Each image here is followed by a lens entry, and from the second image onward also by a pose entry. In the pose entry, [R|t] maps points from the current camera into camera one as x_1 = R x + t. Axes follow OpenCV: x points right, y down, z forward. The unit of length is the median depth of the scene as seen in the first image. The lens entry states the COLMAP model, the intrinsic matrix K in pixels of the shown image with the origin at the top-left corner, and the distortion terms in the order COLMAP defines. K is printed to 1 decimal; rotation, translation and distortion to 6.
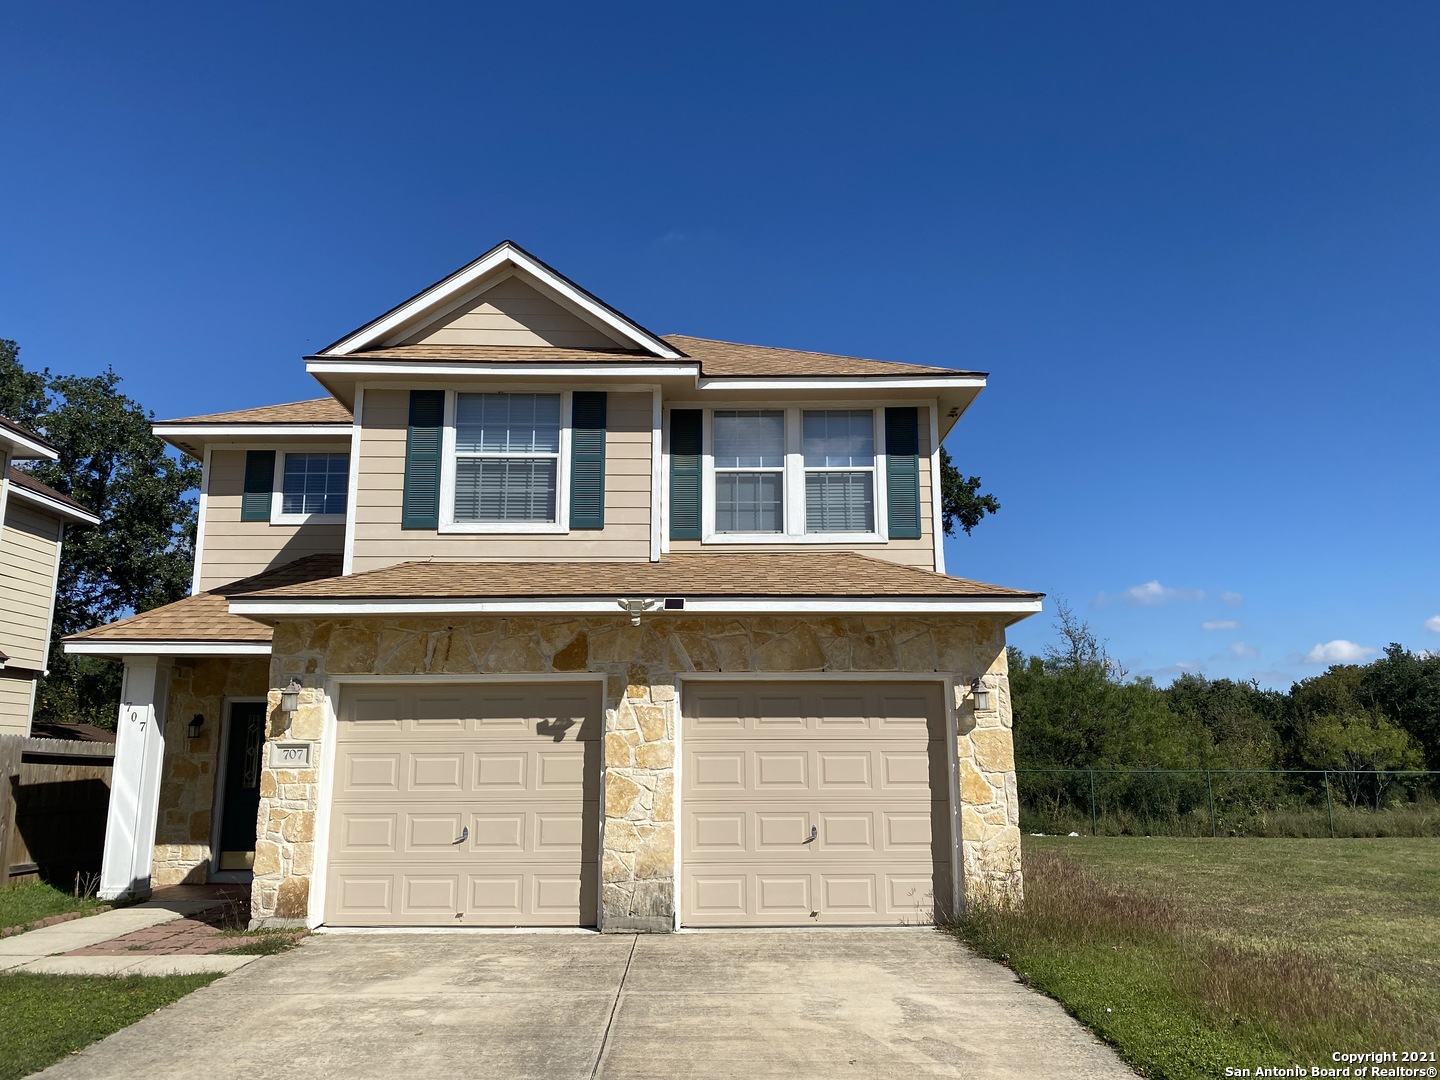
lens RADIAL K [[1090.2, 0, 724.5], [0, 1090.2, 542.1], [0, 0, 1]] dist [0.005401, -0.000948]
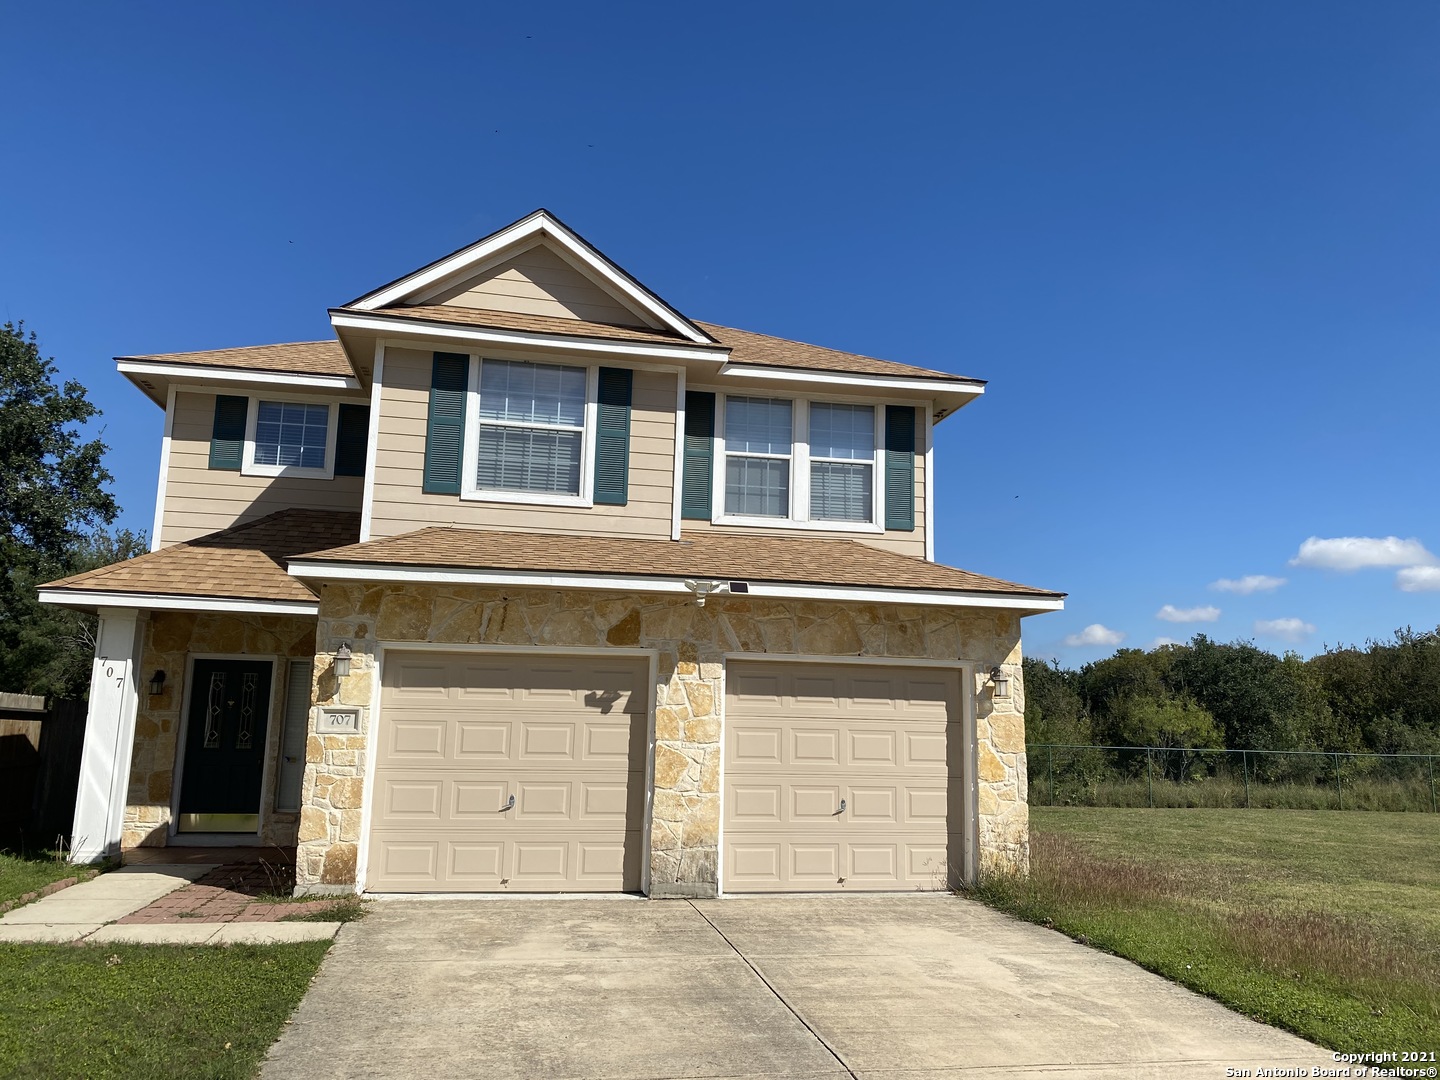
lens RADIAL K [[1090.2, 0, 724.5], [0, 1090.2, 542.1], [0, 0, 1]] dist [0.005401, -0.000948]
pose [[0.982948, 0.054961, 0.175479, -0.229395], [-0.061043, 0.997701, 0.029447, -0.015321], [-0.173457, -0.039657, 0.984043, -0.022494]]
